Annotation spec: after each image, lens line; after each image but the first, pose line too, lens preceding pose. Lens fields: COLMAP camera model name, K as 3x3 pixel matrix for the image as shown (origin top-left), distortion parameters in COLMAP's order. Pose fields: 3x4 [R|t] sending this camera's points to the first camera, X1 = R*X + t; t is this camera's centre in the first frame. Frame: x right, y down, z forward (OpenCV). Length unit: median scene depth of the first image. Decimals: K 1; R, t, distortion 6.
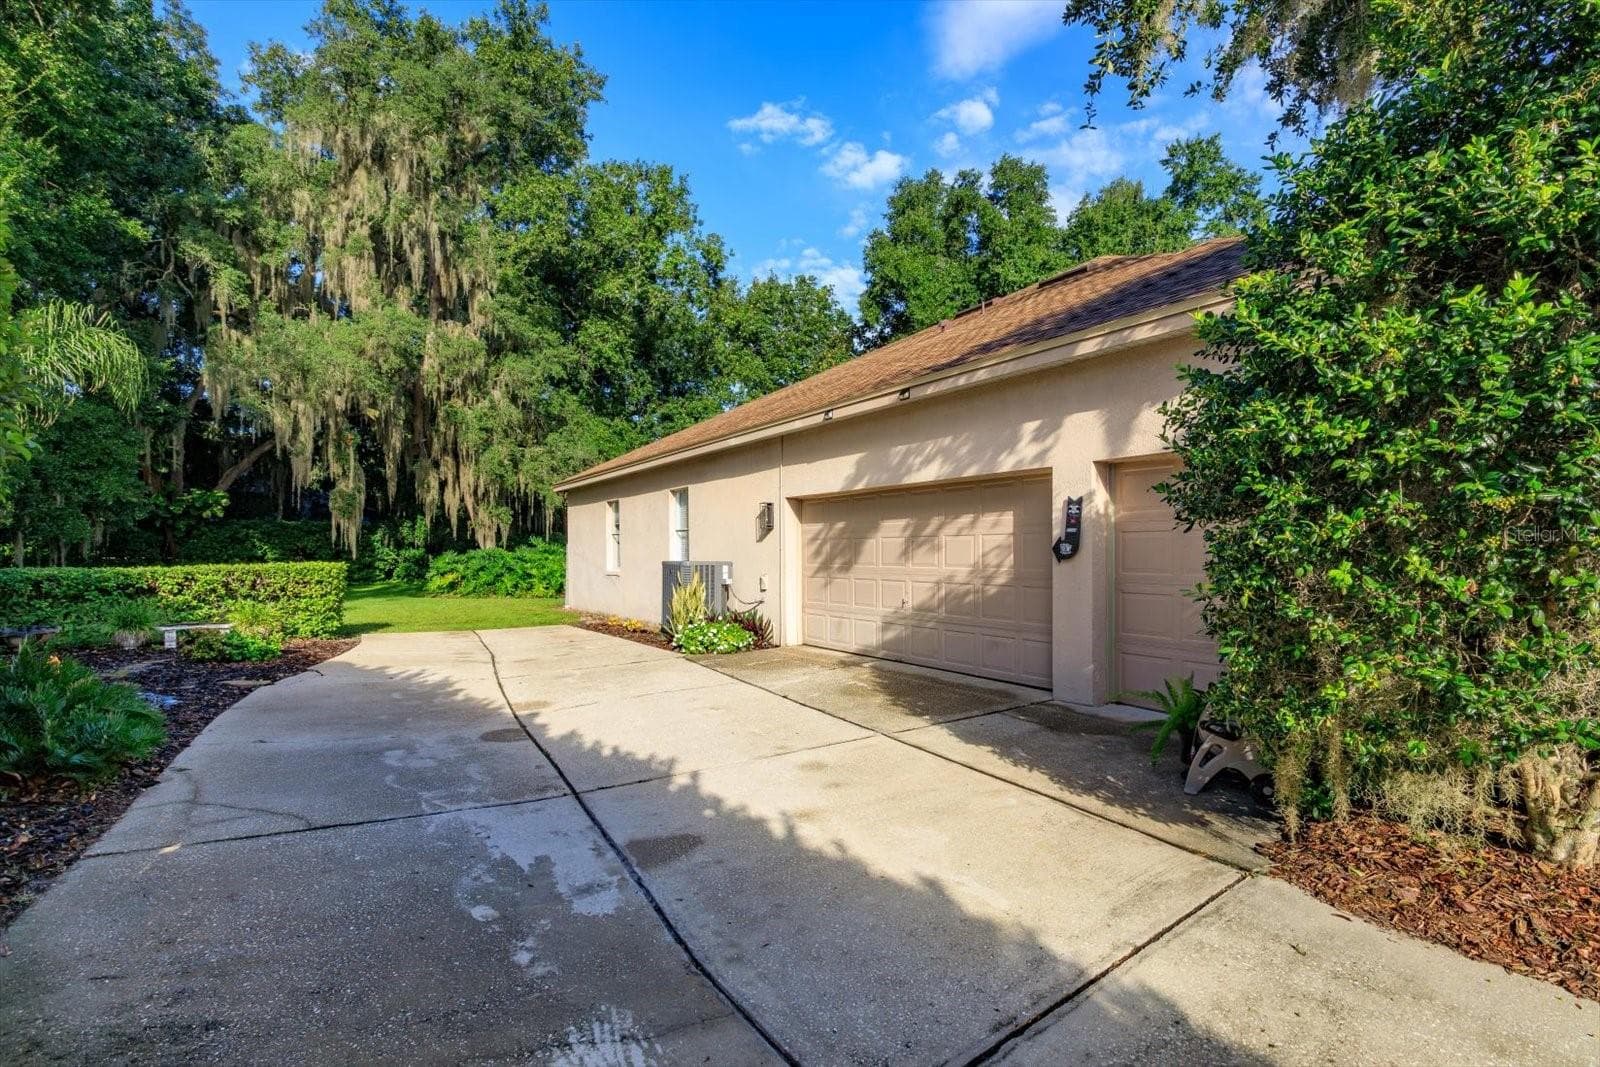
lens RADIAL K [[766.9, 0, 794.6], [0, 766.9, 490.1], [0, 0, 1]] dist [0.006085, 0.000529]
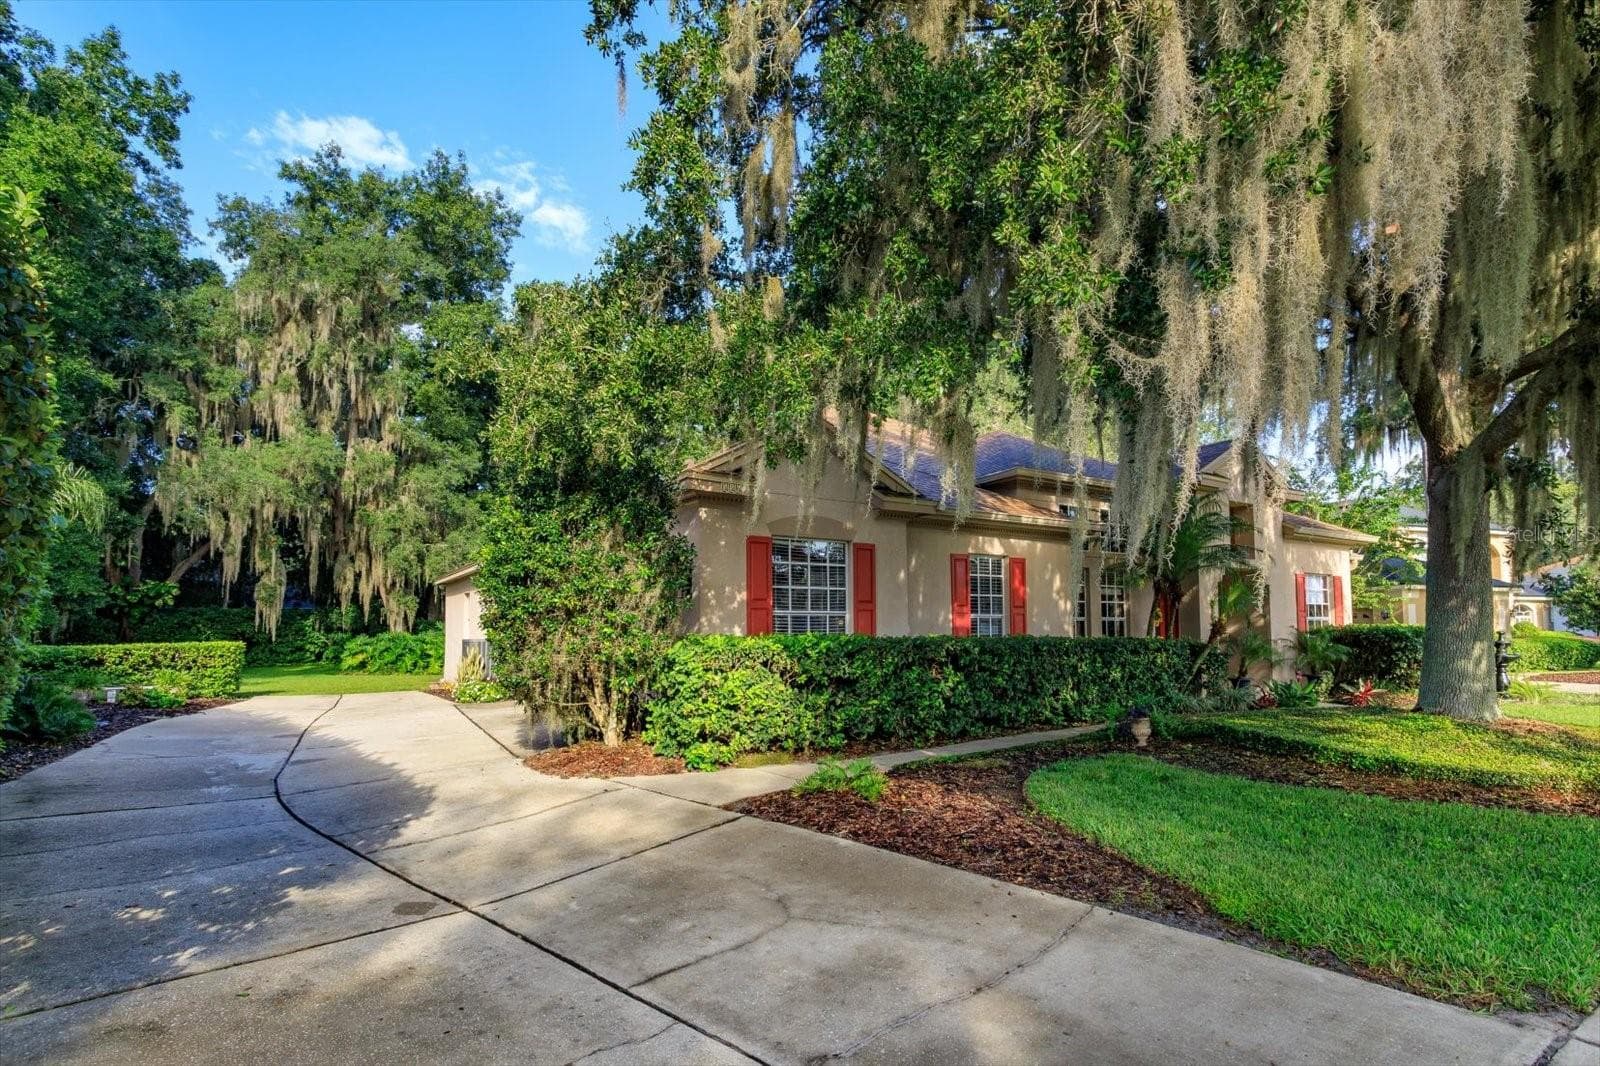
lens RADIAL K [[846.7, 0, 799.3], [0, 846.7, 502.8], [0, 0, 1]] dist [0.006284, 0.001179]
pose [[0.999713, -0.007011, -0.022926, 0.274253], [0.005235, 0.997045, -0.076640, -0.019305], [0.023396, 0.076498, 0.996795, -0.310458]]
